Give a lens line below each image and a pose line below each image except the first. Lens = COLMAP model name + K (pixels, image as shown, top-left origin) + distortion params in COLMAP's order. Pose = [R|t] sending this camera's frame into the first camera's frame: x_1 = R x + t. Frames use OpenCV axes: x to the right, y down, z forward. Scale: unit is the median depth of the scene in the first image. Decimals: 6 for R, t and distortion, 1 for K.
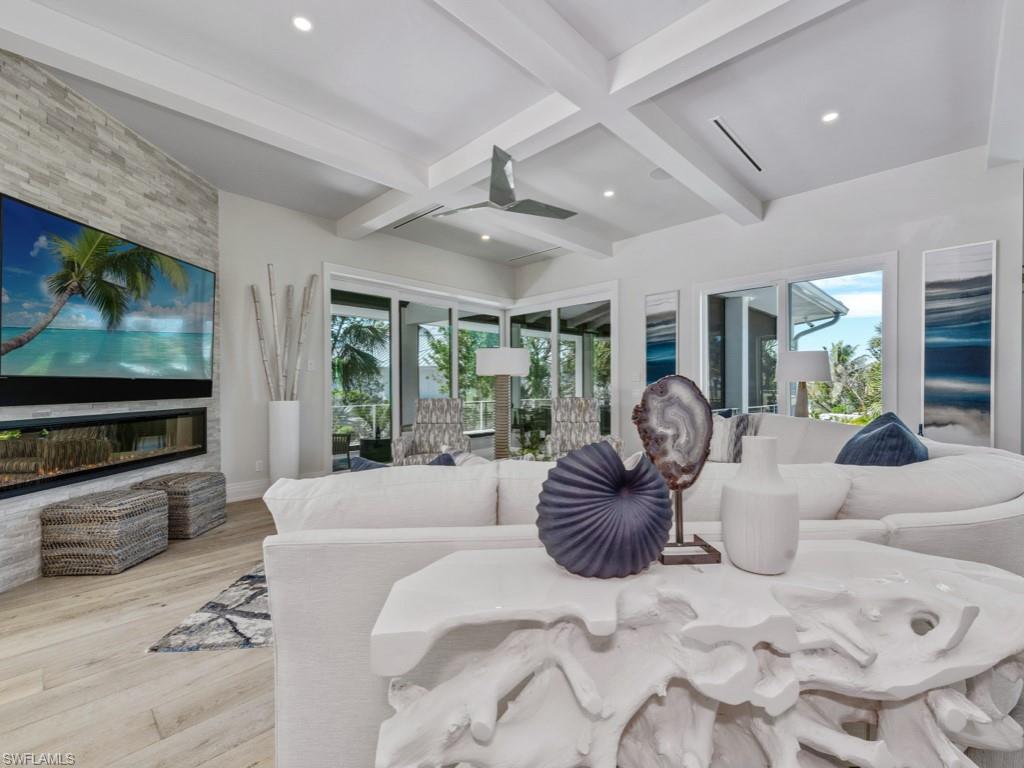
lens RADIAL K [[452.3, 0, 516.2], [0, 452.3, 389.5], [0, 0, 1]] dist [0.018635, -0.002182]
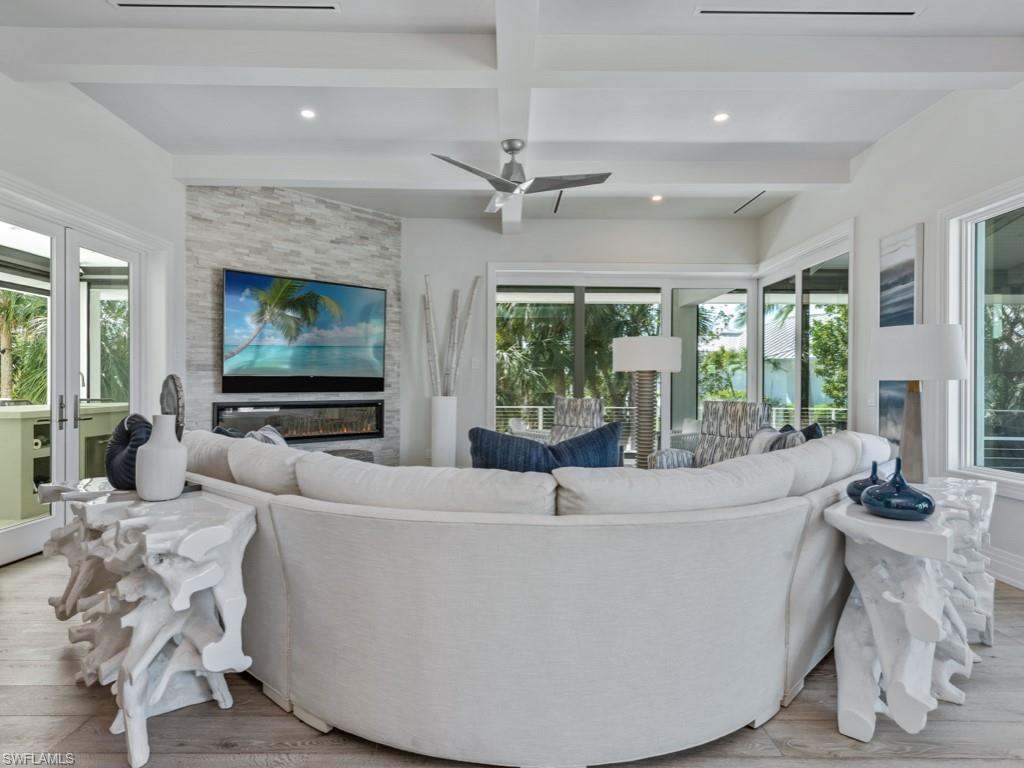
lens RADIAL K [[606.2, 0, 517.3], [0, 606.2, 387.0], [0, 0, 1]] dist [0.039779, -0.000598]
pose [[0.701486, 0.012152, -0.712579, 0.769955], [-0.015506, 0.999878, 0.001786, -0.003778], [0.712514, 0.009796, 0.701589, 0.113791]]
